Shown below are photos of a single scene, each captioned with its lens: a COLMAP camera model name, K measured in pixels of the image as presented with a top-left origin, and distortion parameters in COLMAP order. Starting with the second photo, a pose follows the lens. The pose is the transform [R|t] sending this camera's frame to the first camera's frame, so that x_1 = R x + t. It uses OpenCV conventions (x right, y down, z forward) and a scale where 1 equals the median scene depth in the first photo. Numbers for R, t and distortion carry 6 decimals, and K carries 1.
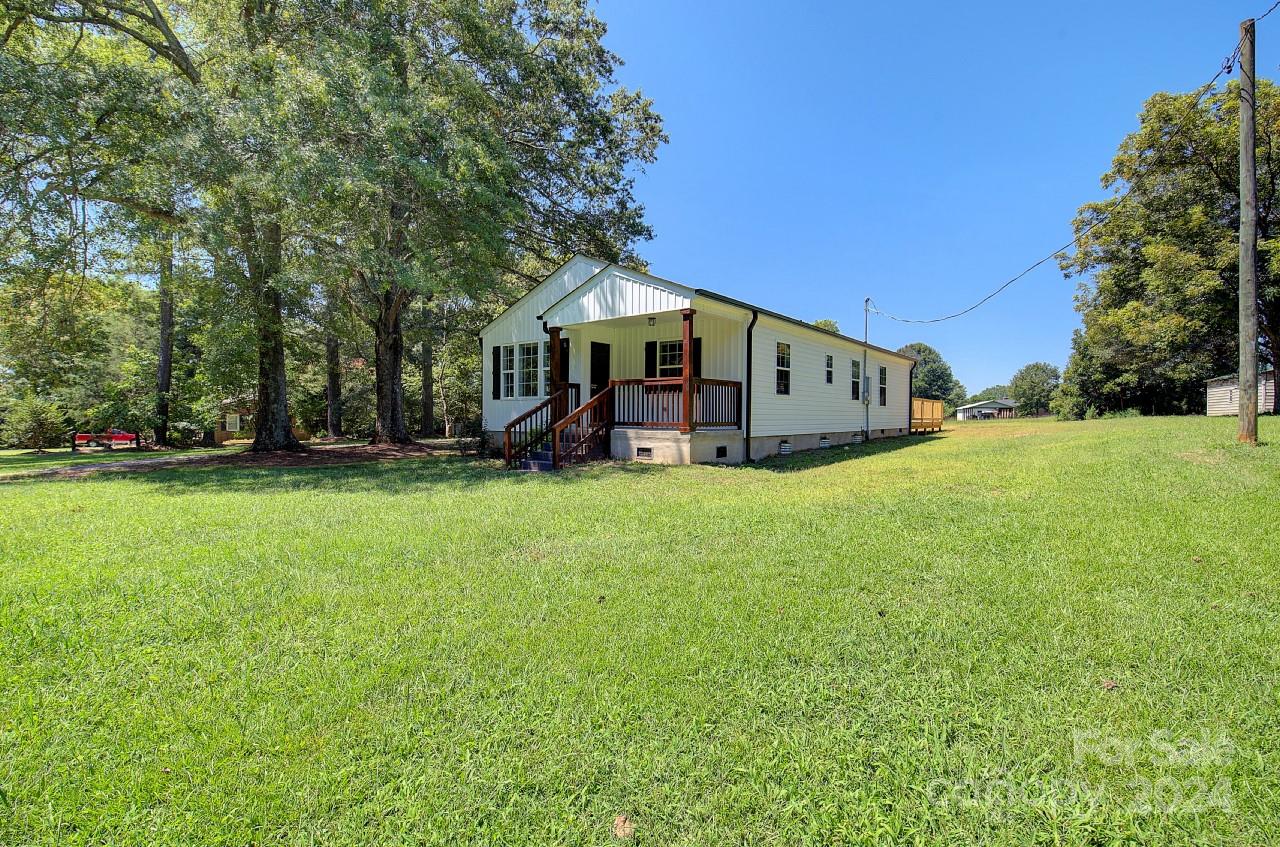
lens RADIAL K [[598.1, 0, 640.0], [0, 598.1, 423.5], [0, 0, 1]] dist [0.001467, 0.000202]
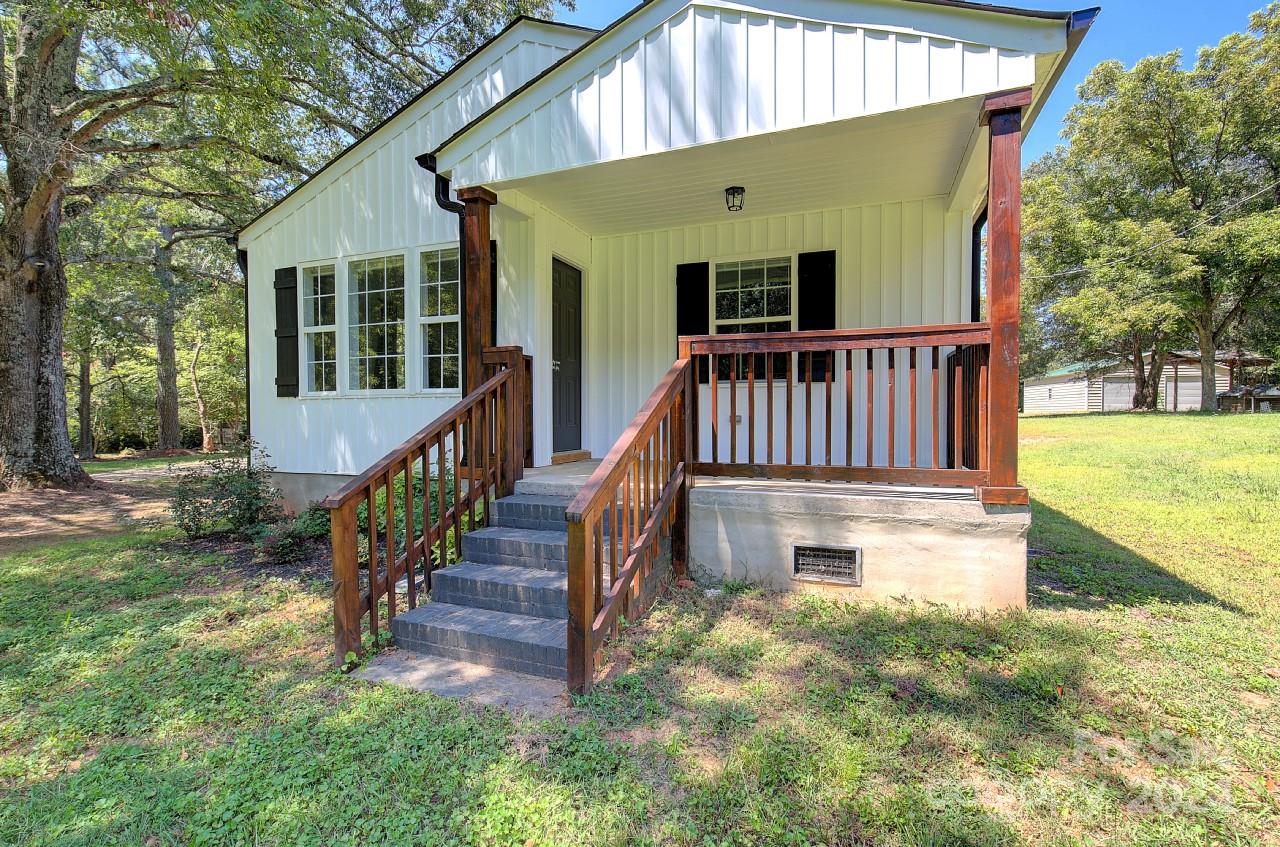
lens RADIAL K [[571.5, 0, 640.0], [0, 571.5, 423.5], [0, 0, 1]] dist [0.003316, -0.000067]
pose [[0.949506, -0.014940, 0.313392, -0.136491], [0.013291, 0.999884, 0.007397, -0.021896], [-0.313466, -0.002858, 0.949595, 0.561506]]
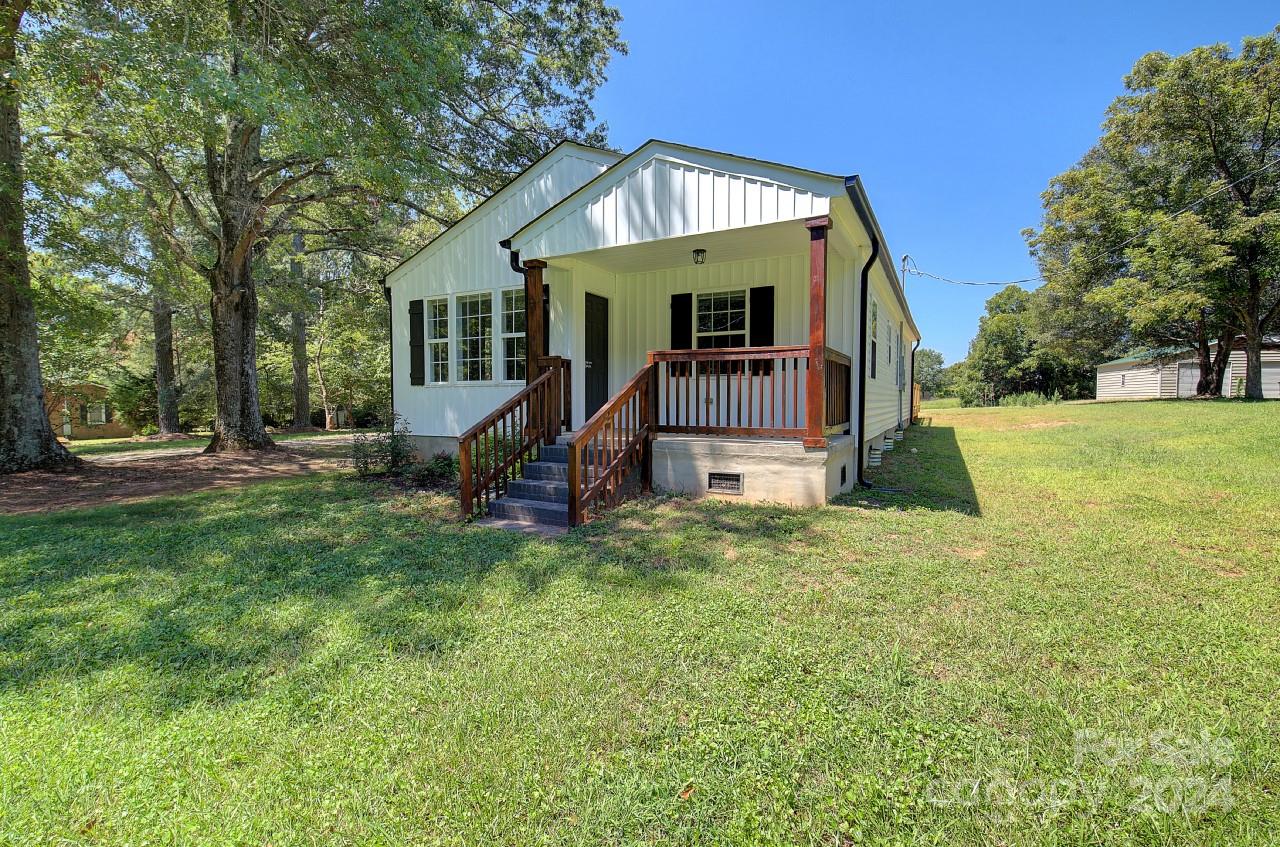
lens RADIAL K [[571.5, 0, 640.0], [0, 571.5, 423.5], [0, 0, 1]] dist [0.003316, -0.000067]
pose [[0.981779, -0.014072, 0.189505, -0.128408], [0.008418, 0.999496, 0.030604, -0.017169], [-0.189840, -0.028451, 0.981403, 0.374709]]
